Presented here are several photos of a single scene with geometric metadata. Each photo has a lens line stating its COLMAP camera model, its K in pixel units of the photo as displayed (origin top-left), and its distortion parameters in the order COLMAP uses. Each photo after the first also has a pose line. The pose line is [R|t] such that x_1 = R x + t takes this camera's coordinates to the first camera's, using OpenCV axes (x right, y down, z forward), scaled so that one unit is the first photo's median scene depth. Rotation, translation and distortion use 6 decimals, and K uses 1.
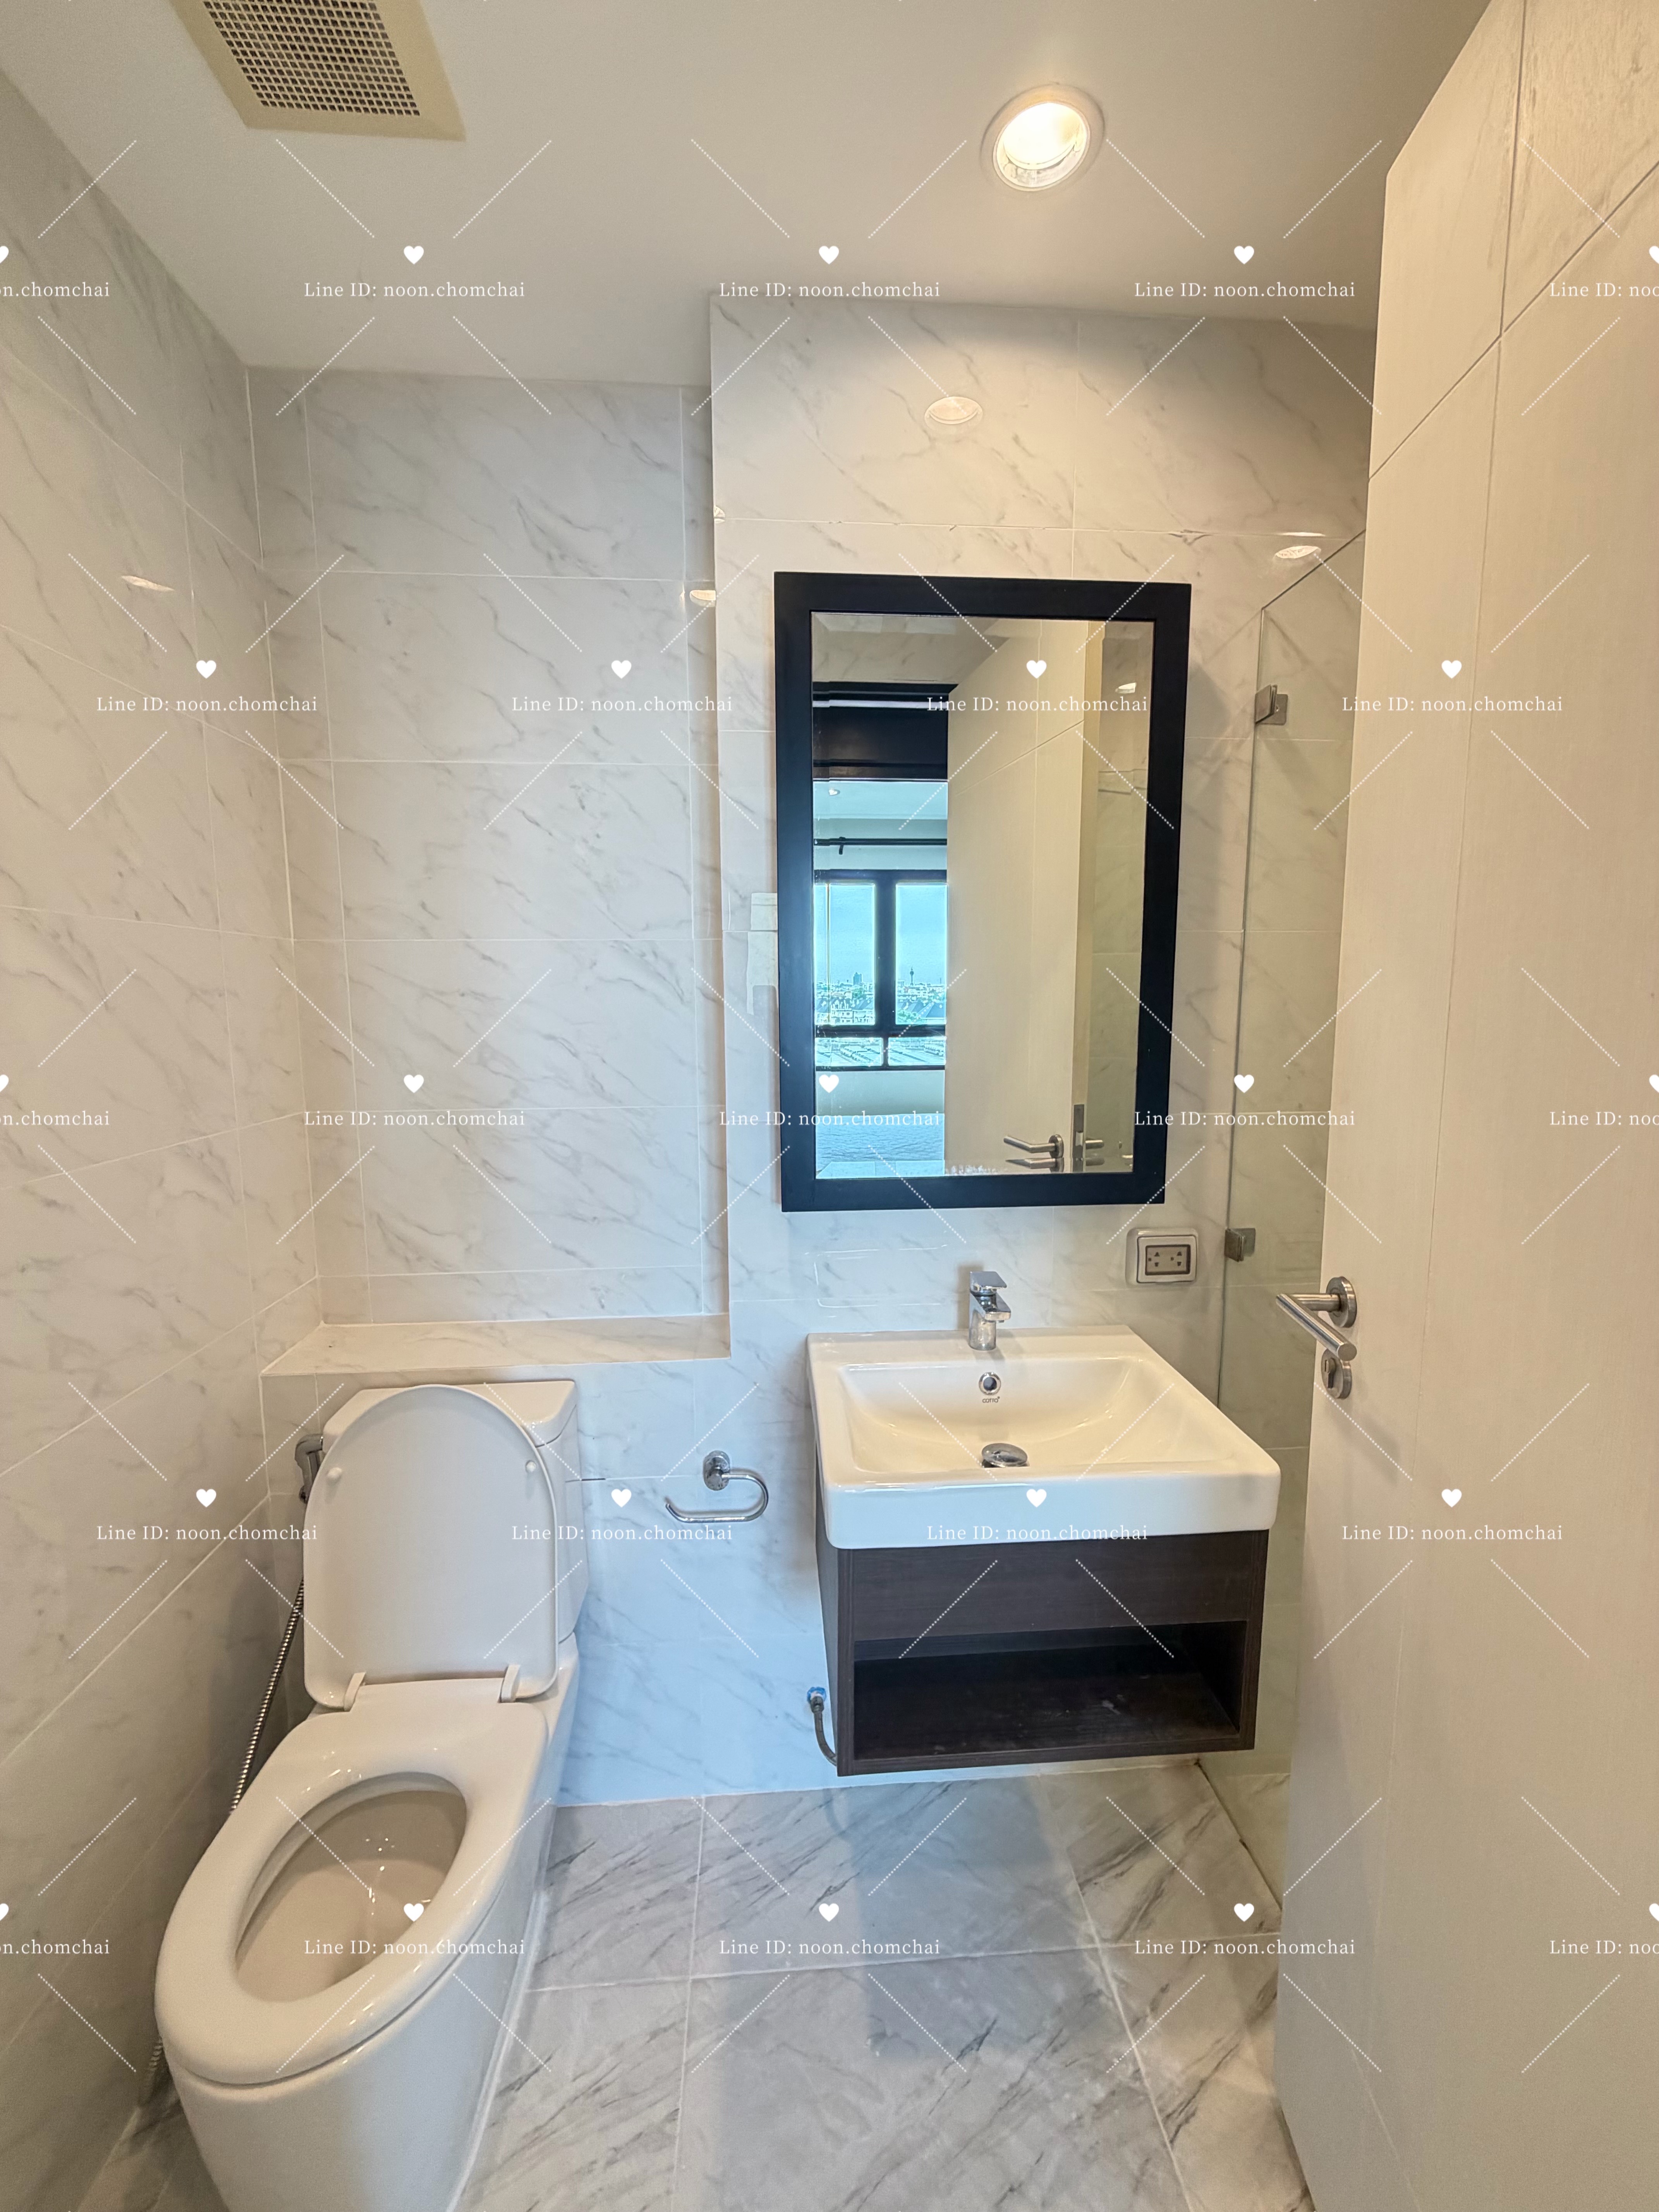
lens RADIAL K [[879.8, 0, 828.8], [0, 879.8, 1101.1], [0, 0, 1]] dist [-0.001396, 0.000238]
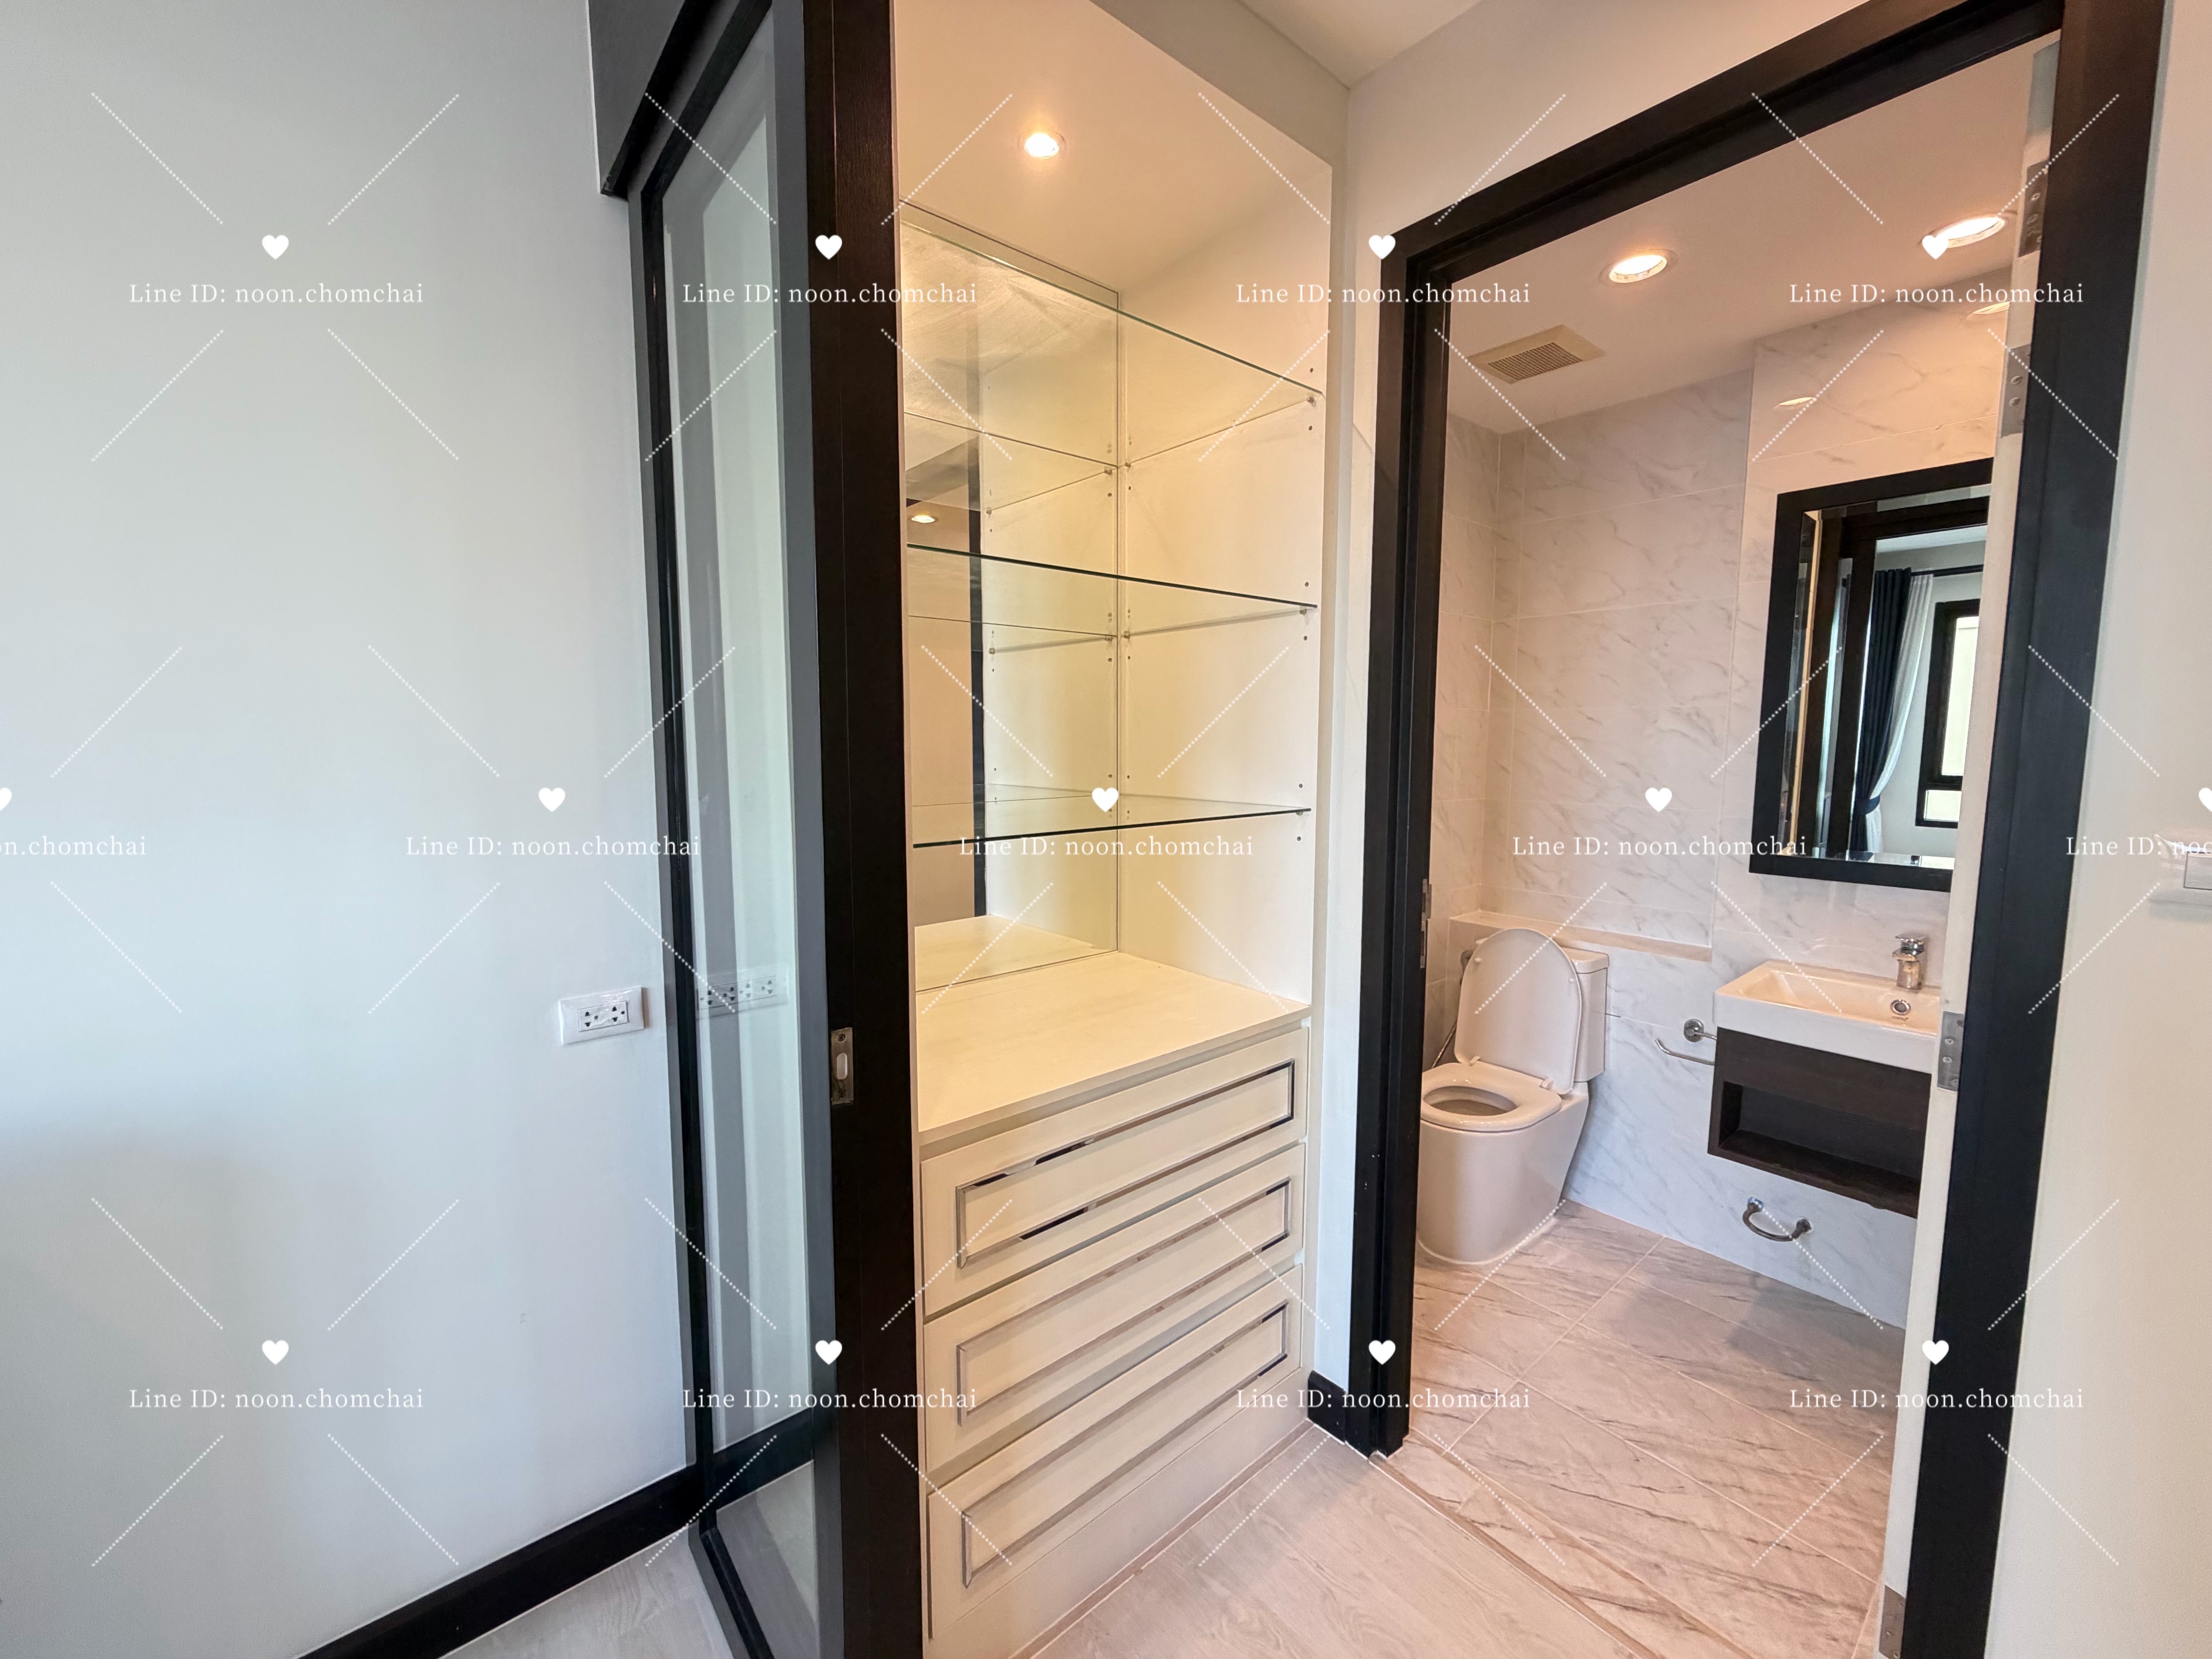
lens RADIAL K [[879.8, 0, 1100.8], [0, 879.8, 827.7], [0, 0, 1]] dist [-0.001396, 0.000238]
pose [[0.582435, 0.087046, -0.808203, 0.524850], [-0.104129, 0.994048, 0.032021, 0.109309], [0.806180, 0.065507, 0.588032, -0.883830]]
